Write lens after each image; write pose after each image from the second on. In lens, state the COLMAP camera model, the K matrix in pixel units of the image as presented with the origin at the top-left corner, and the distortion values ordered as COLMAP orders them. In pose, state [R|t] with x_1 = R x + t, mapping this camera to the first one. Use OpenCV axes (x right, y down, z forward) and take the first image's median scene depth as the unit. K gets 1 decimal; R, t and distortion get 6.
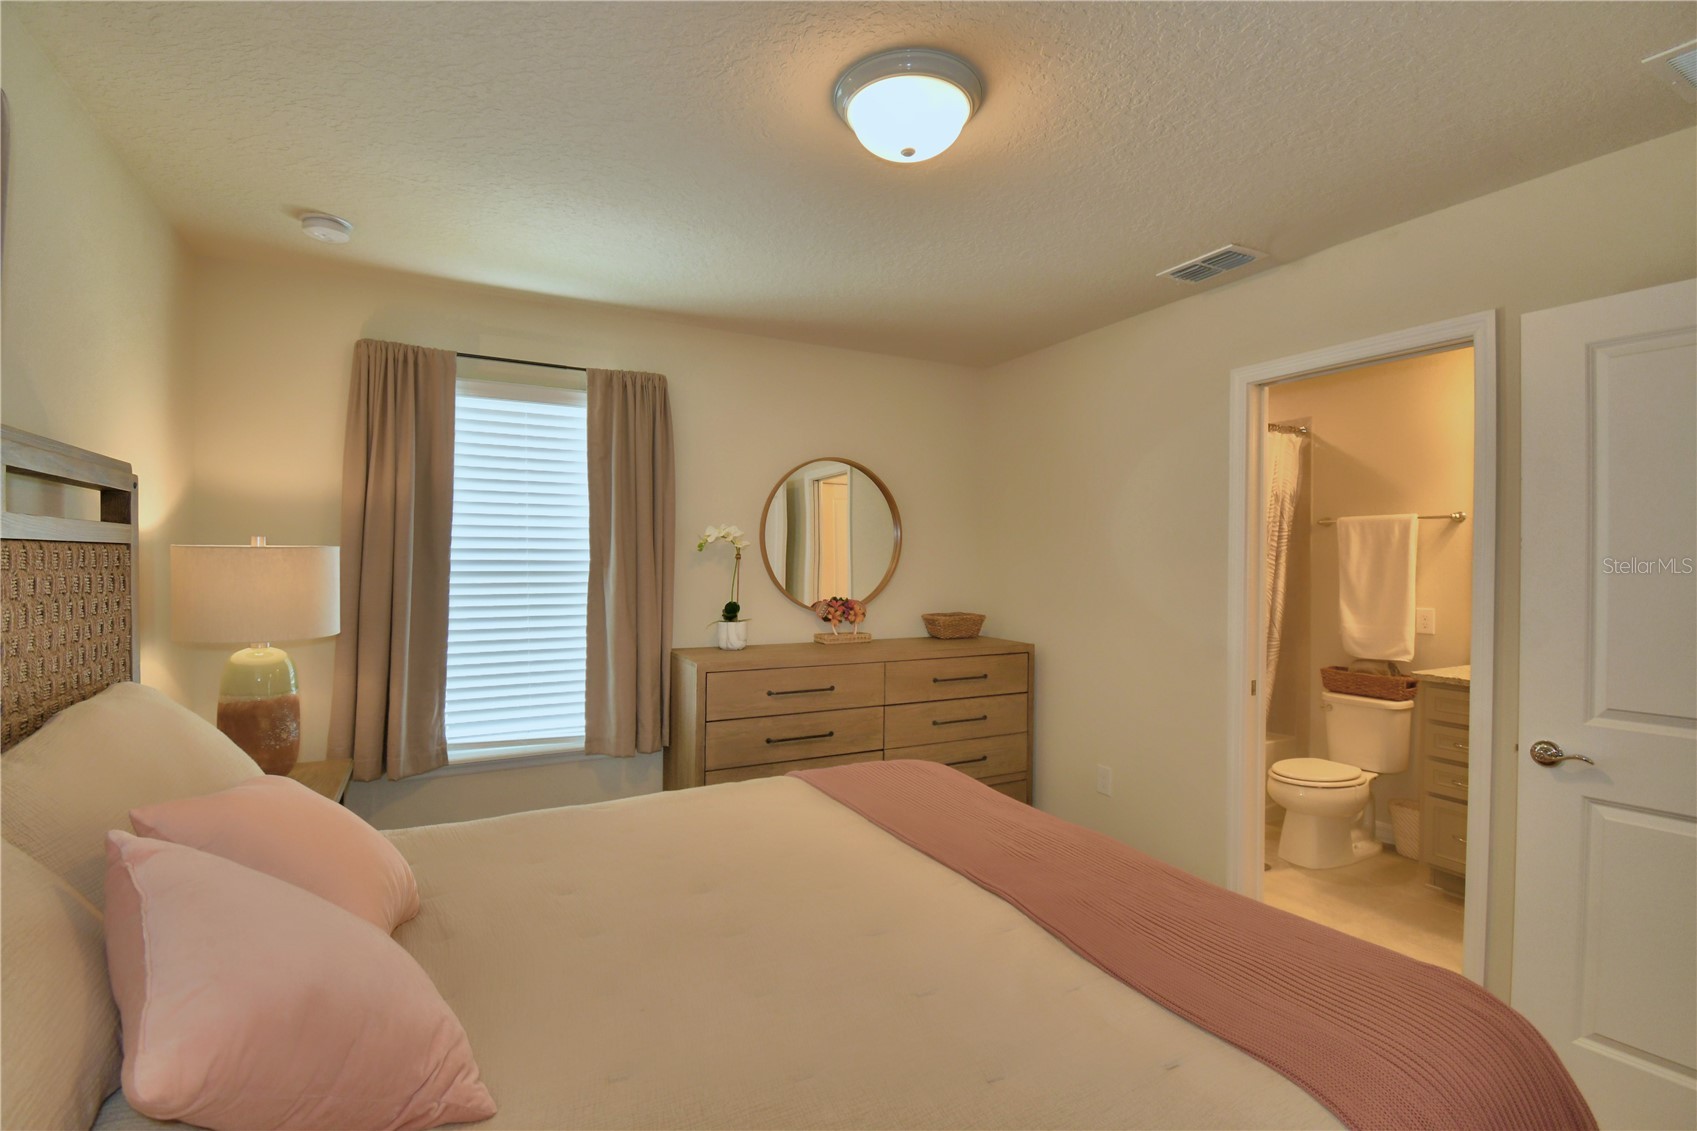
lens RADIAL K [[774.6, 0, 848.5], [0, 774.6, 565.5], [0, 0, 1]] dist [-0.001345, -0.000386]
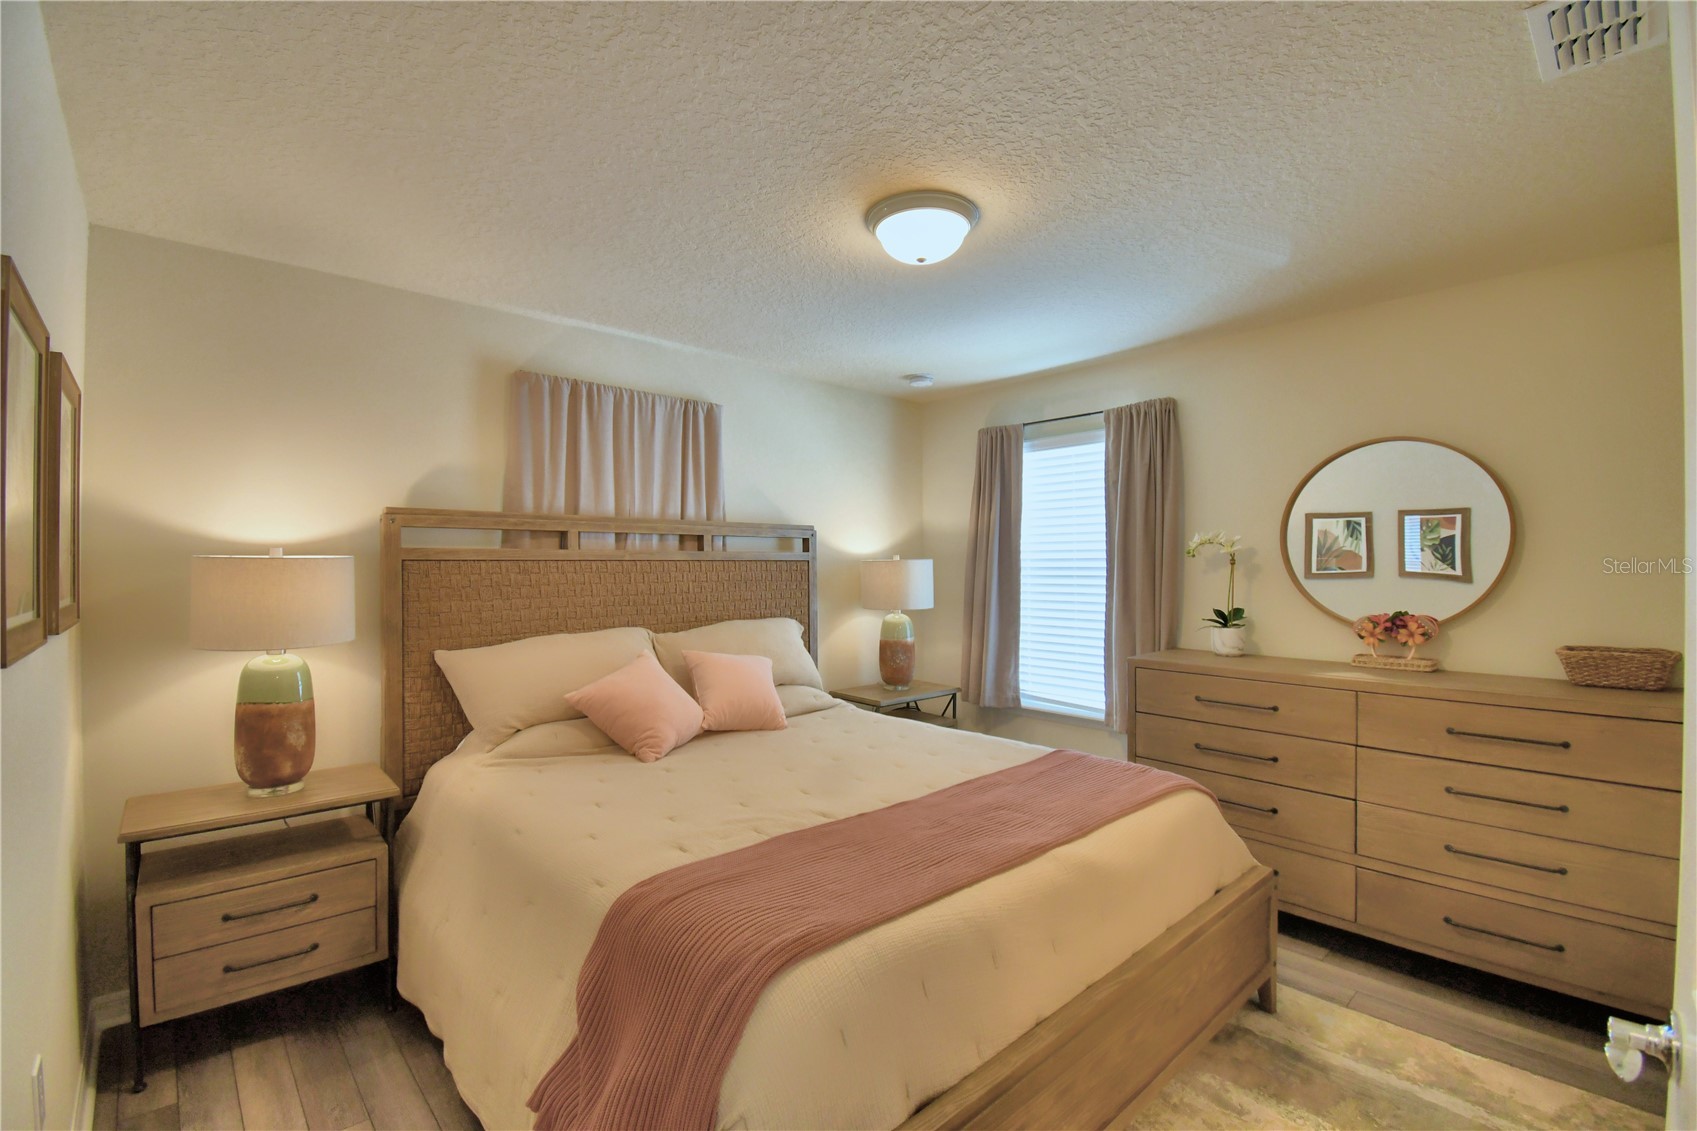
lens RADIAL K [[774.6, 0, 848.5], [0, 774.6, 565.5], [0, 0, 1]] dist [-0.001345, -0.000386]
pose [[0.241763, -0.003226, -0.970330, 0.764455], [-0.001680, 0.999992, -0.003743, -0.003291], [0.970334, 0.002535, 0.241755, 0.314133]]
